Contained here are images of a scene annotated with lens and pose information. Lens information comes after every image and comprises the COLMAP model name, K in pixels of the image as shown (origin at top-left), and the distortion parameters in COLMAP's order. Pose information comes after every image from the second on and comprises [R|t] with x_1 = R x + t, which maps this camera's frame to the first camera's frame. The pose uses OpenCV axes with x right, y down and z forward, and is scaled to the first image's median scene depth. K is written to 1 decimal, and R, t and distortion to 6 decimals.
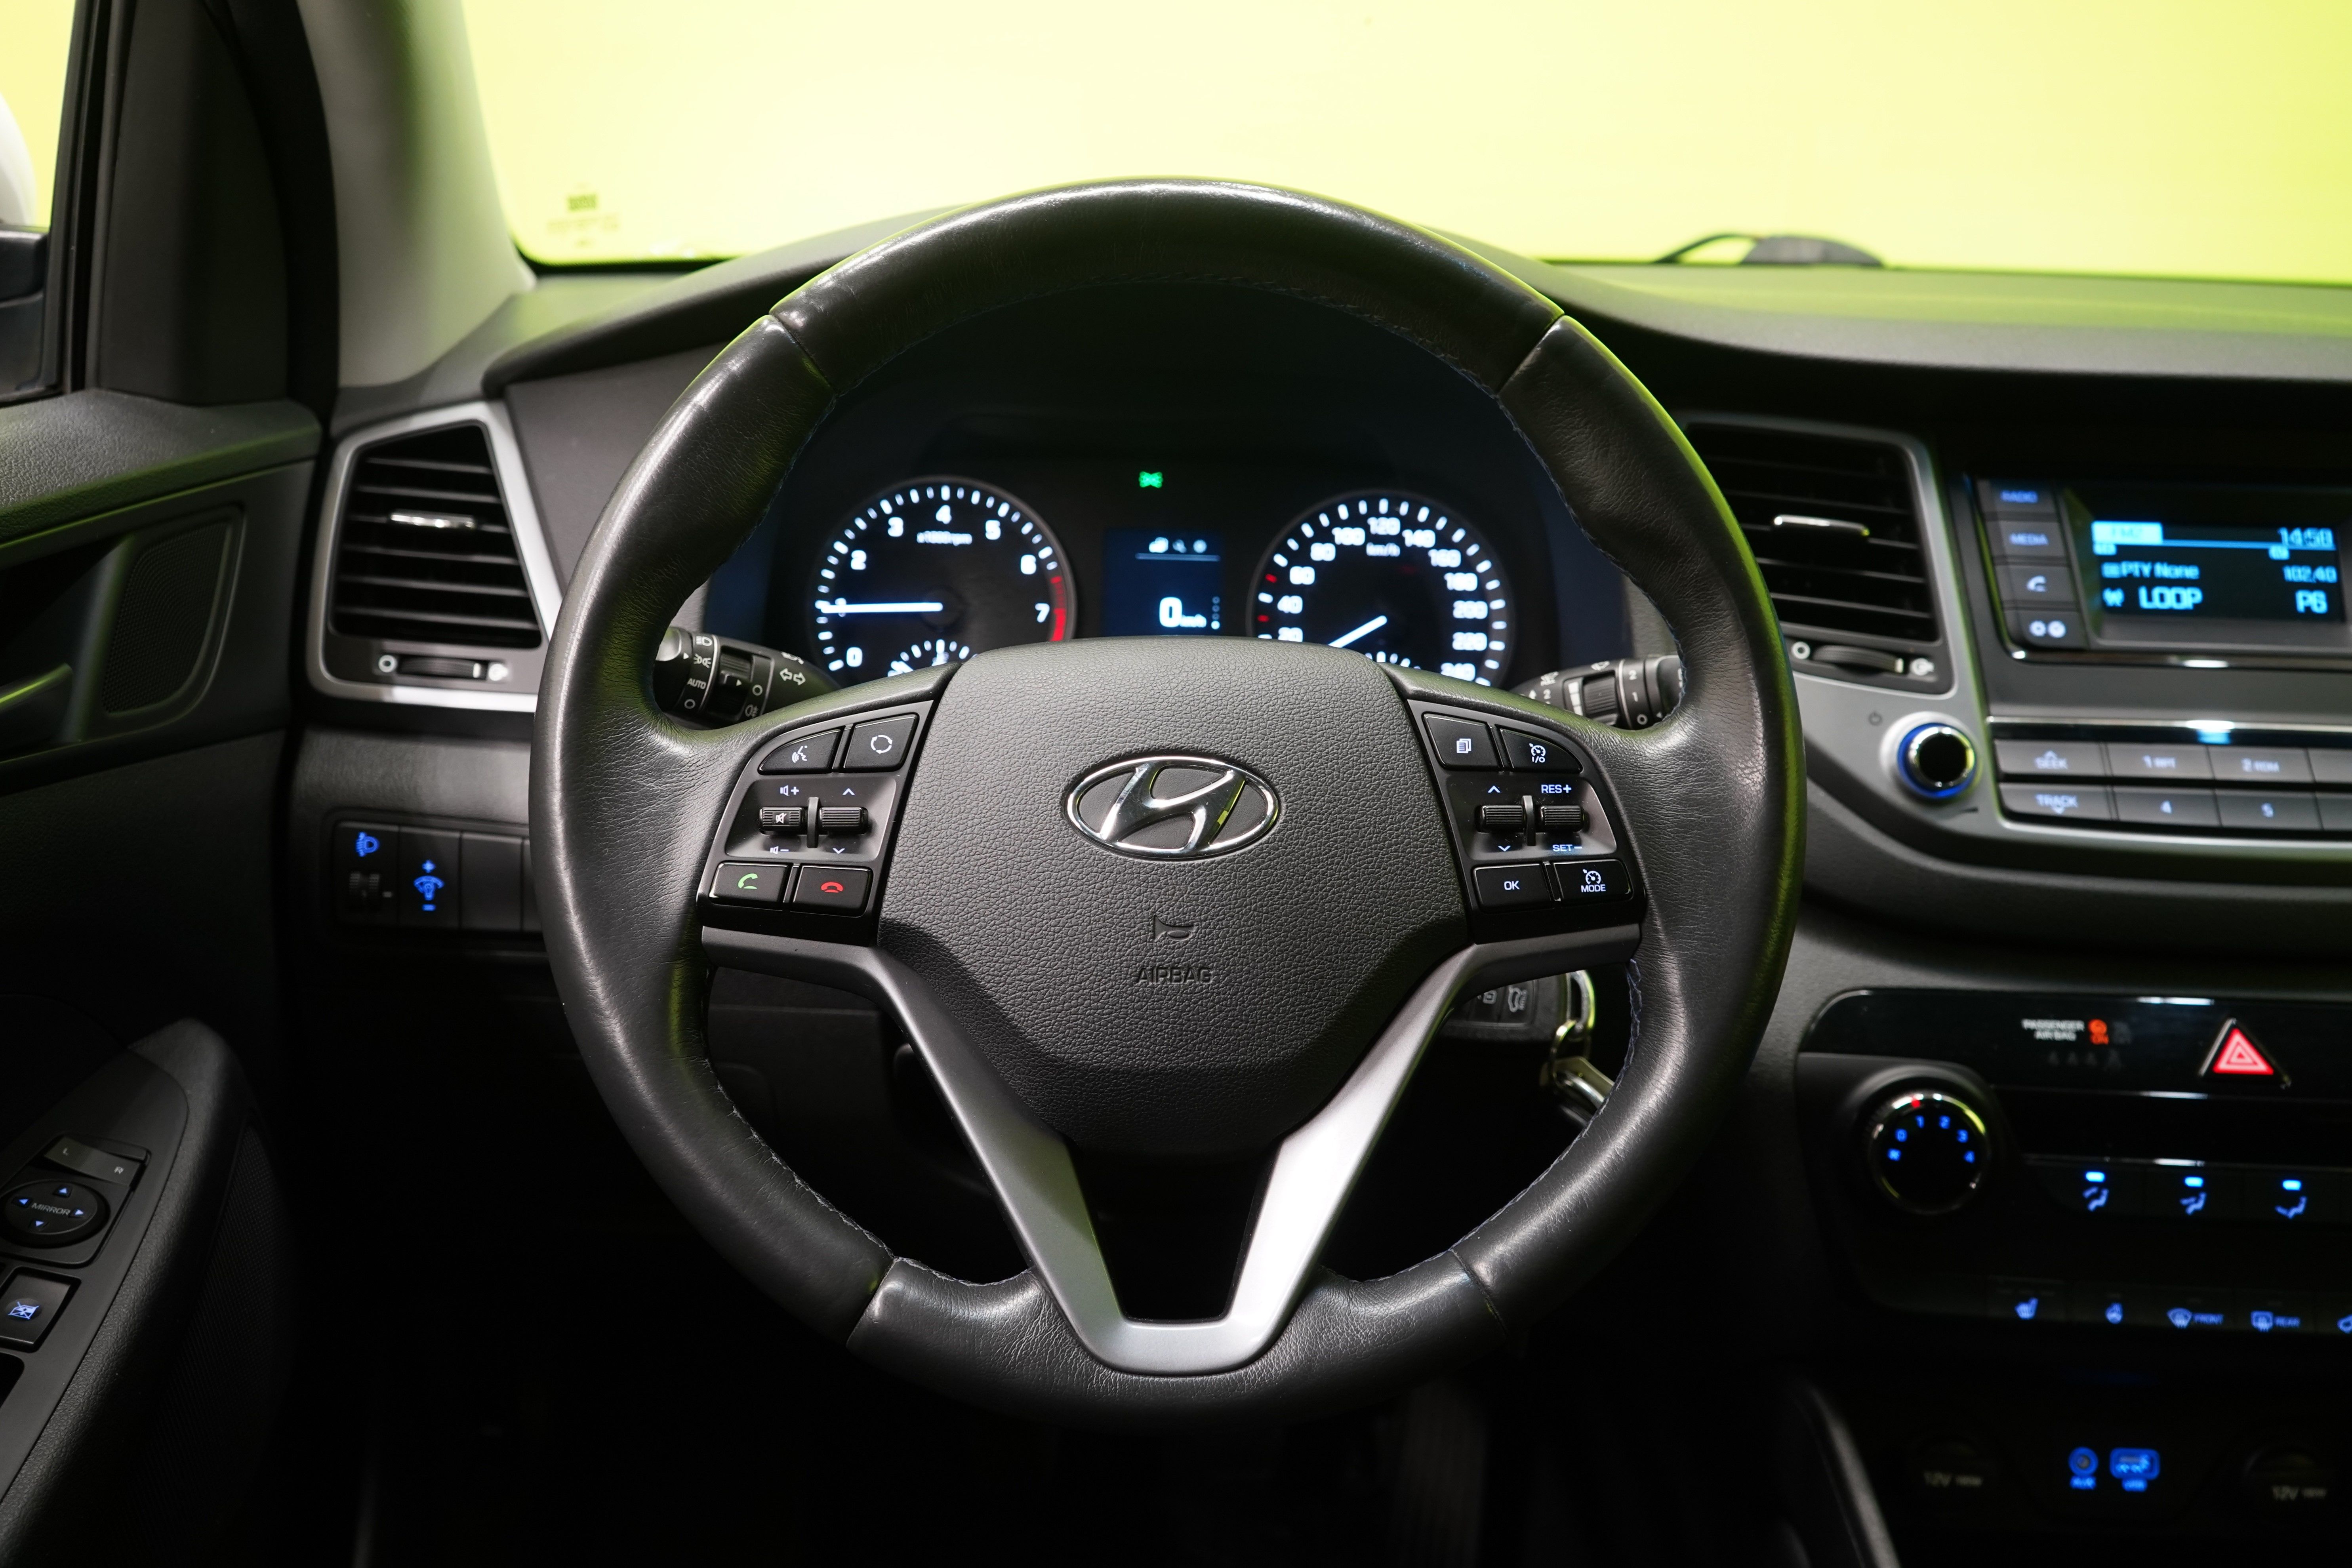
lens RADIAL K [[2342.2, 0, 1160.2], [0, 2342.2, 784.4], [0, 0, 1]] dist [-0.000587, 0.000000]
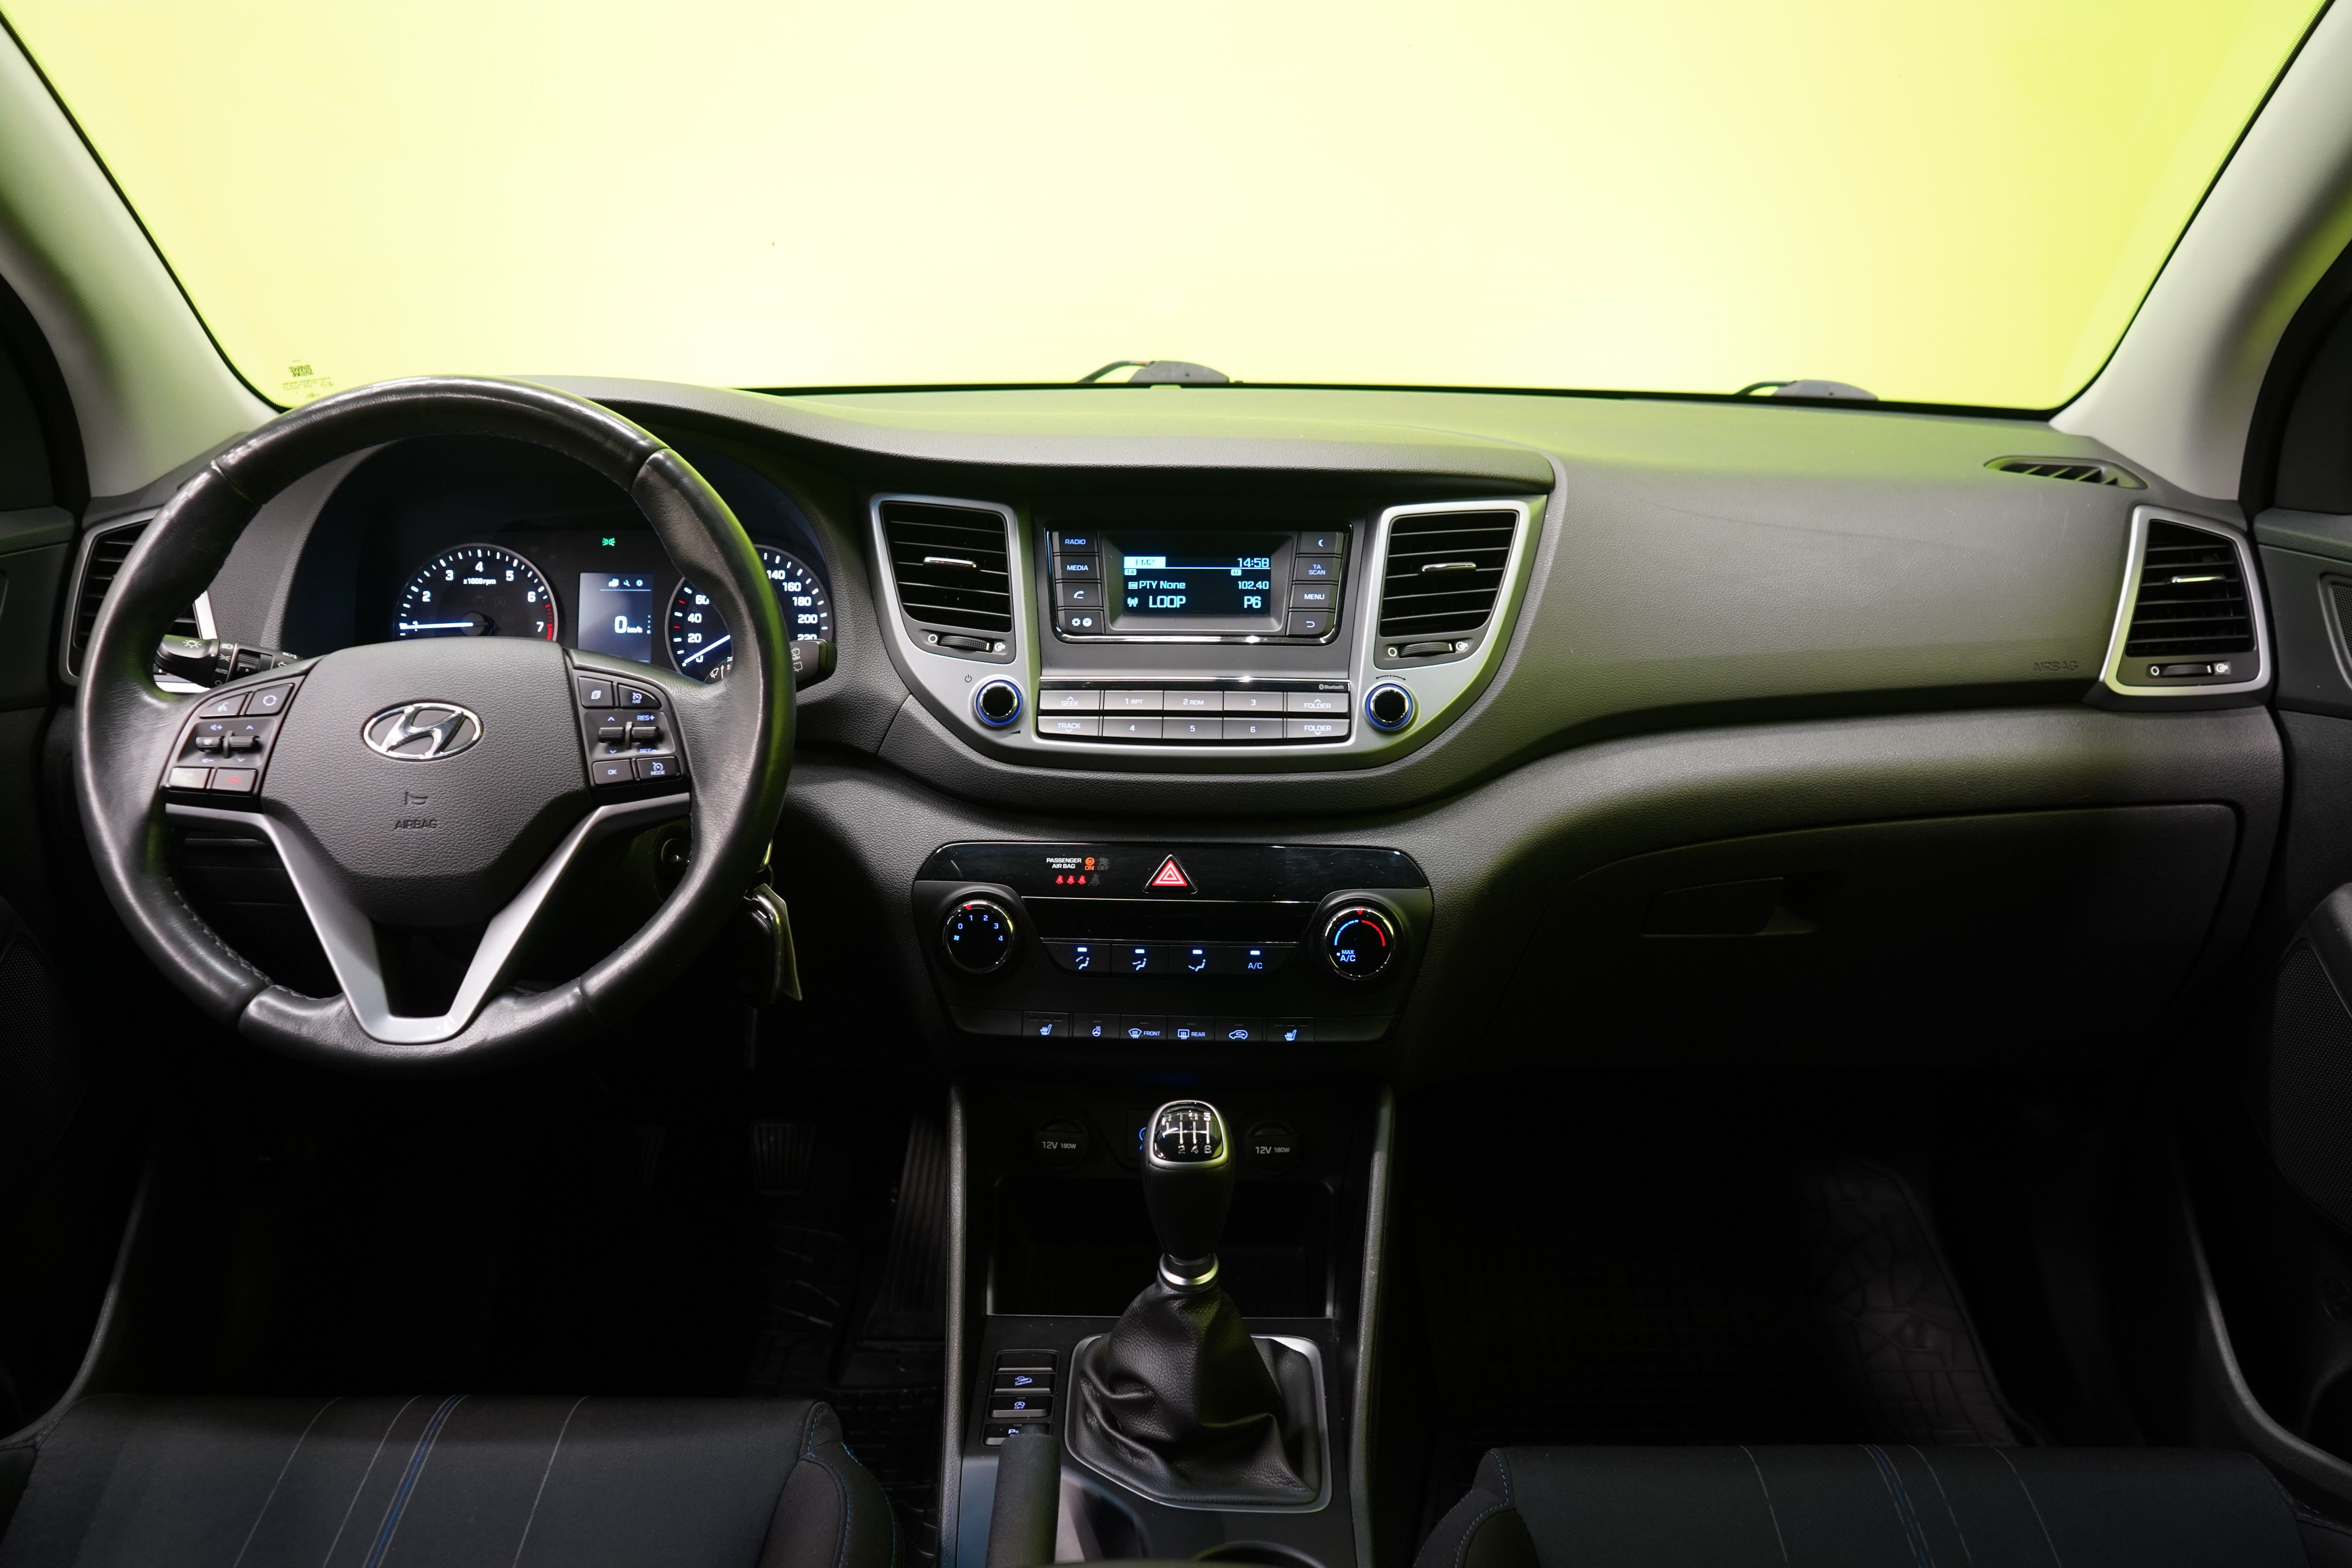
lens RADIAL K [[1927.2, 0, 1185.5], [0, 1927.2, 790.1], [0, 0, 1]] dist [-0.016653, 0.008370]
pose [[0.999583, -0.019763, -0.021033, 0.467077], [0.019945, 0.999765, 0.008501, 0.040356], [0.020860, -0.008917, 0.999743, -0.342971]]
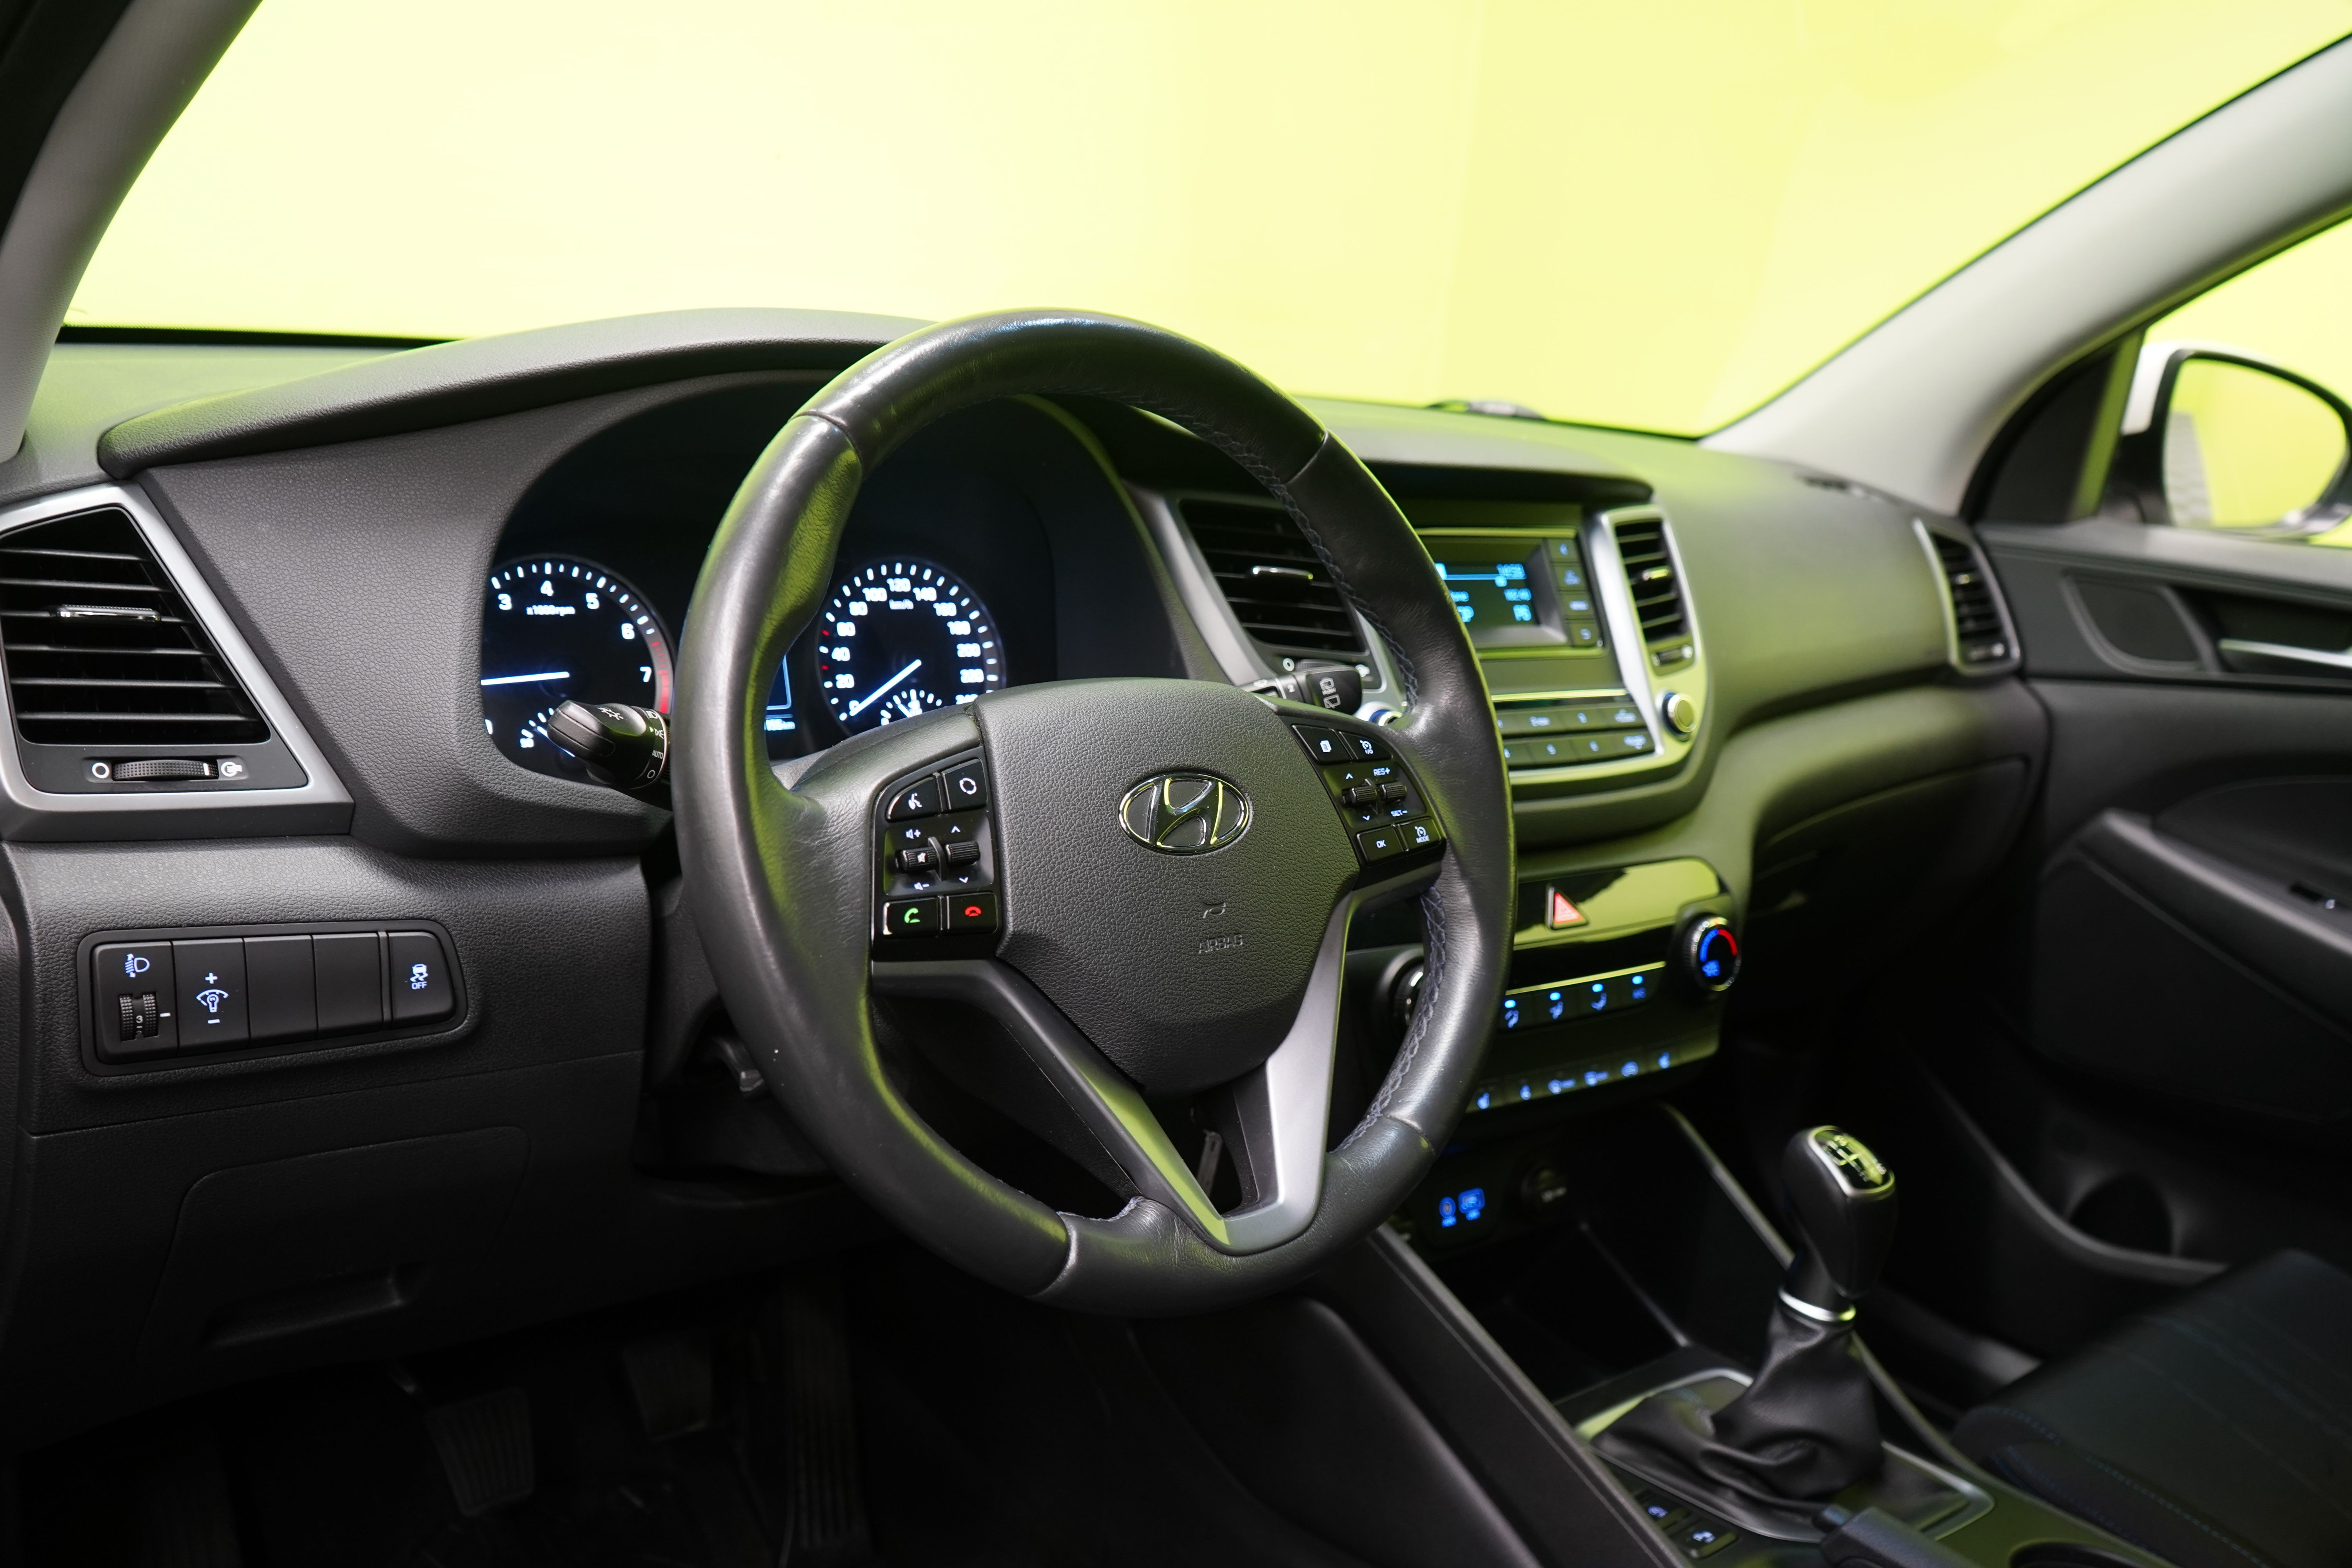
lens RADIAL K [[2022.7, 0, 1164.4], [0, 2022.7, 798.9], [0, 0, 1]] dist [0.014382, 0.005973]
pose [[0.777577, -0.100738, 0.620665, -0.515747], [0.098486, 0.994412, 0.038015, -0.030532], [-0.621026, 0.031567, 0.783154, 0.115598]]
